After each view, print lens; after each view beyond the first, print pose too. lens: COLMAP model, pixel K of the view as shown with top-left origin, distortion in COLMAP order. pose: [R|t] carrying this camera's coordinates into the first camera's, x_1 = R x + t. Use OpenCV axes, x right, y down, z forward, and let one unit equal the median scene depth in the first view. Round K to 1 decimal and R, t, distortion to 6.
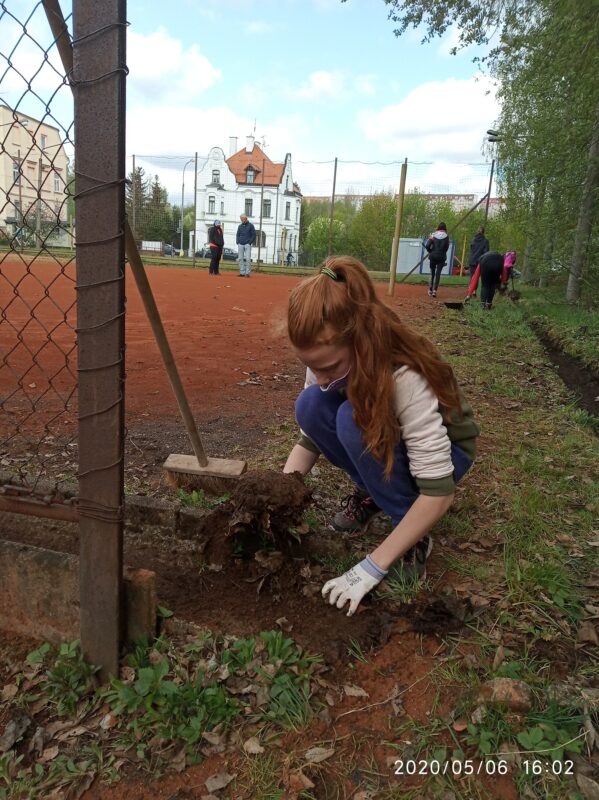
lens RADIAL K [[610.0, 0, 299.5], [0, 610.0, 400.0], [0, 0, 1]] dist [0.051770, -0.193073]
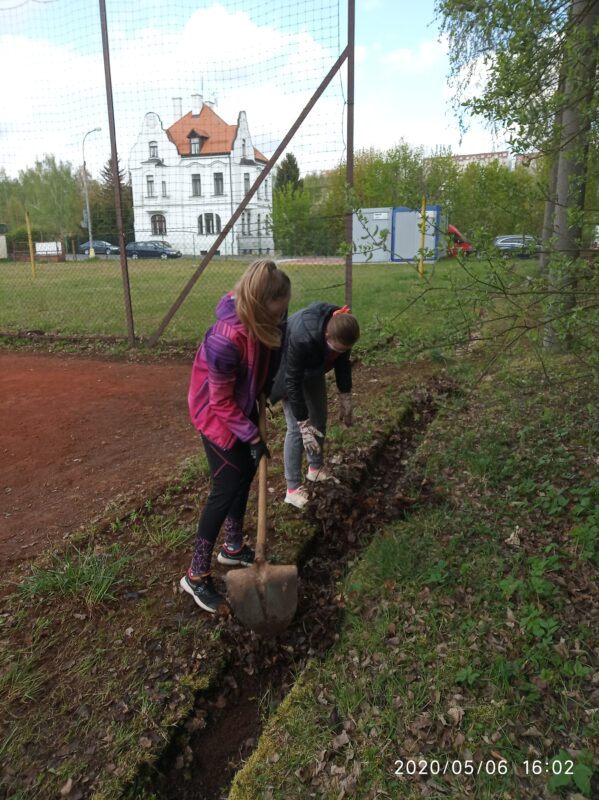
lens RADIAL K [[610.0, 0, 299.5], [0, 610.0, 400.0], [0, 0, 1]] dist [0.051770, -0.193073]
pose [[0.994676, -0.067109, -0.078201, 0.091061], [0.069710, 0.997085, 0.031018, -0.054739], [0.075892, -0.036304, 0.996455, 0.216873]]
